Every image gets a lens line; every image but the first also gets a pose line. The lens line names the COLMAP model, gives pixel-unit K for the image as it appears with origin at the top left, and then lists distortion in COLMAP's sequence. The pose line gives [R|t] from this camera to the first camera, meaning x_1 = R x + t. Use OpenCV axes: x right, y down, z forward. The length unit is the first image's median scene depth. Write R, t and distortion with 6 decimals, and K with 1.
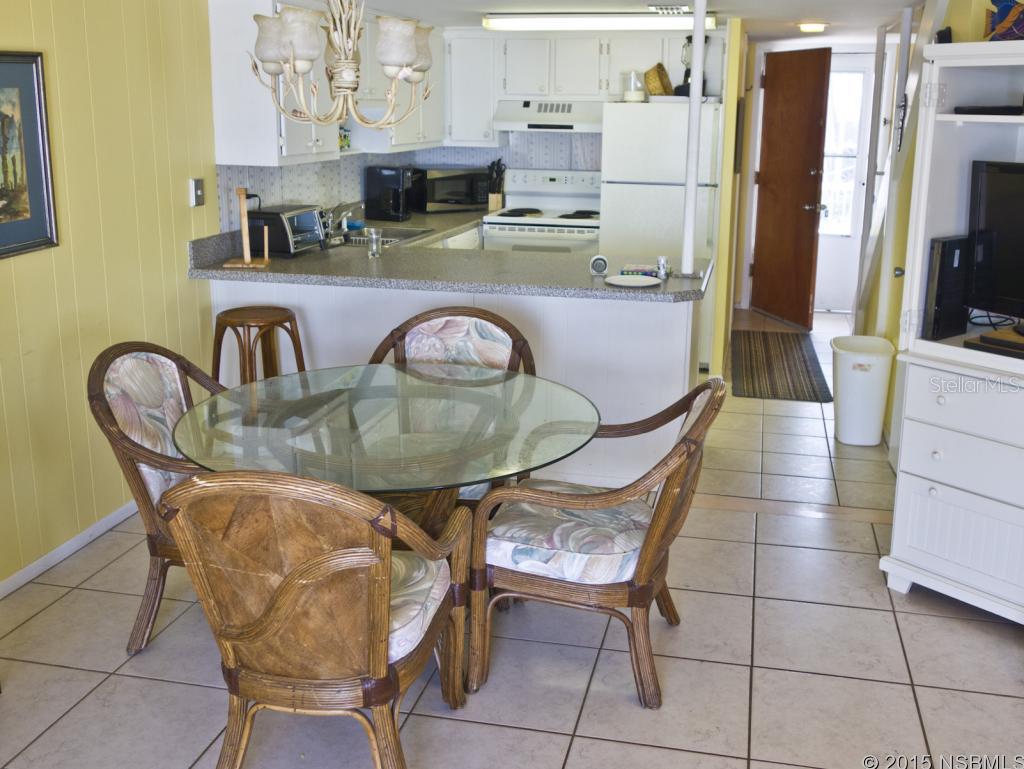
lens RADIAL K [[1082.1, 0, 579.9], [0, 1082.1, 383.0], [0, 0, 1]] dist [-0.004413, -0.001151]
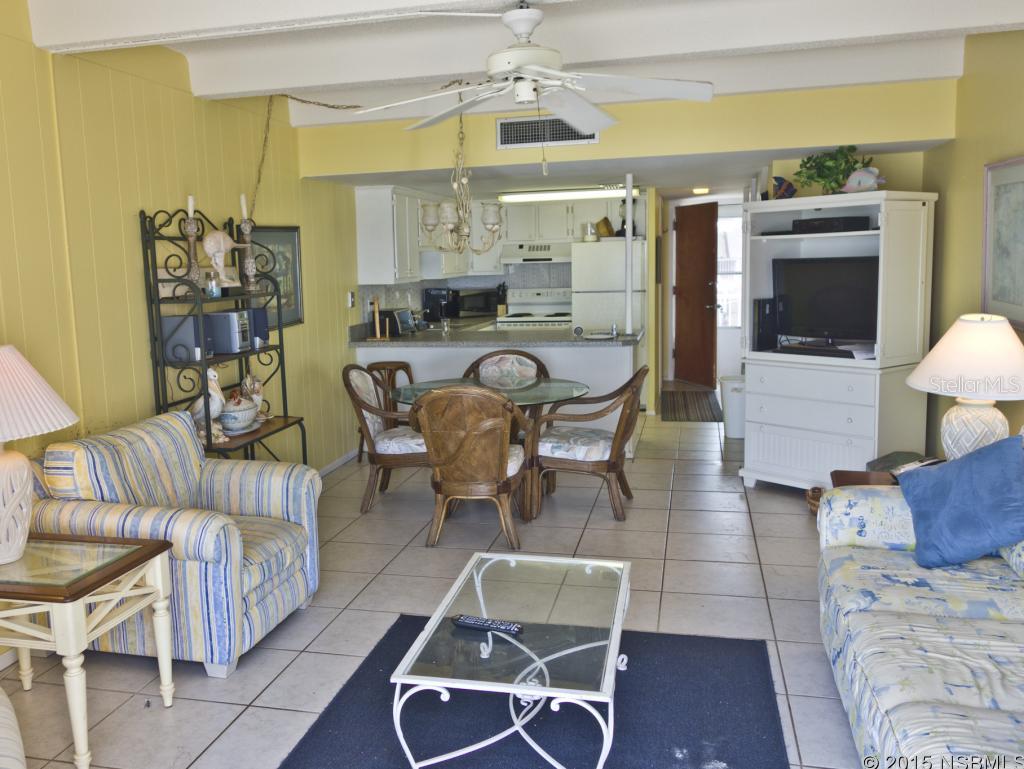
lens RADIAL K [[846.2, 0, 512.0], [0, 846.2, 384.5], [0, 0, 1]] dist [0.004317, 0.003843]
pose [[0.998471, -0.037713, -0.040420, -0.034240], [0.033687, 0.994806, -0.096053, 0.096784], [0.043833, 0.094544, 0.994555, -0.333521]]
